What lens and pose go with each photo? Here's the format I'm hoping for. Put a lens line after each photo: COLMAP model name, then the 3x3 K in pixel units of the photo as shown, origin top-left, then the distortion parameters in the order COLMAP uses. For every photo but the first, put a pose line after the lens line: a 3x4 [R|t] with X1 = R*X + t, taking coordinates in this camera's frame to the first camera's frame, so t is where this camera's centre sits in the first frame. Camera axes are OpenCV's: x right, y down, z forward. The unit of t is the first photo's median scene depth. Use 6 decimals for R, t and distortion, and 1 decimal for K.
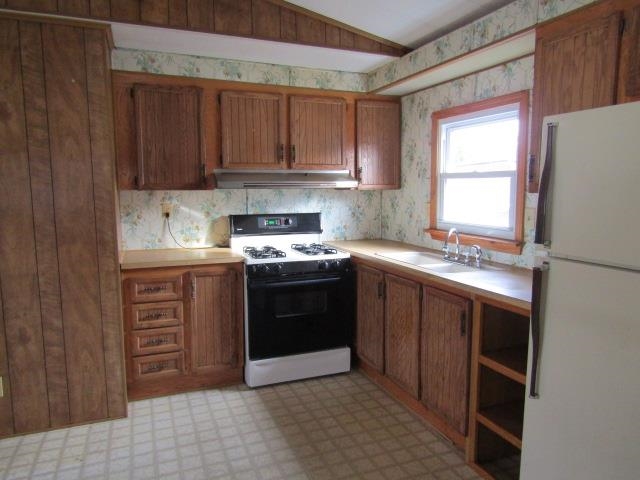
lens RADIAL K [[465.8, 0, 319.6], [0, 465.8, 240.2], [0, 0, 1]] dist [-0.004698, 0.001708]
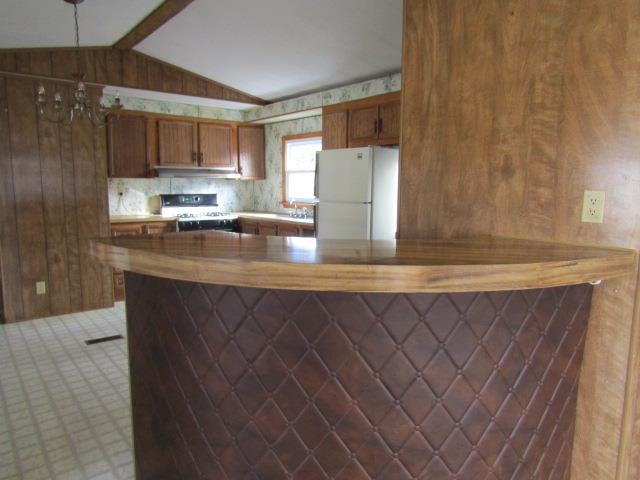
lens RADIAL K [[465.8, 0, 320.6], [0, 465.8, 241.7], [0, 0, 1]] dist [-0.004698, 0.001708]
pose [[0.958776, -0.026802, 0.282896, -0.142716], [0.023787, 0.999618, 0.014088, 0.116826], [-0.283165, -0.006778, 0.959047, -0.820943]]
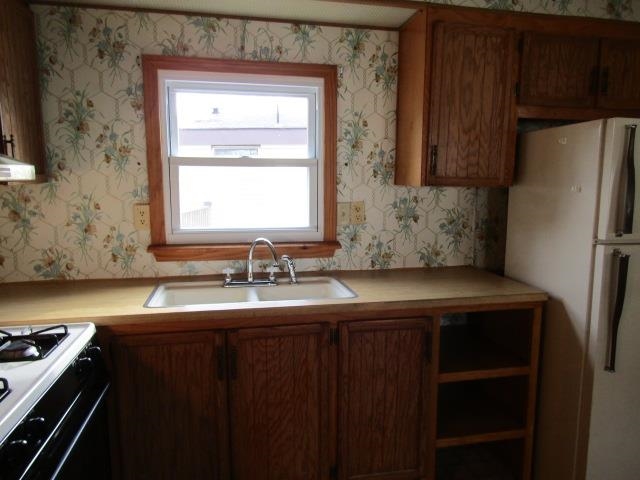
lens RADIAL K [[465.8, 0, 321.1], [0, 465.8, 236.0], [0, 0, 1]] dist [-0.004698, 0.001708]
pose [[0.173800, -0.129796, 0.976190, -0.366500], [0.107025, 0.987894, 0.112298, -0.093147], [-0.978948, 0.084959, 0.185587, 0.743612]]
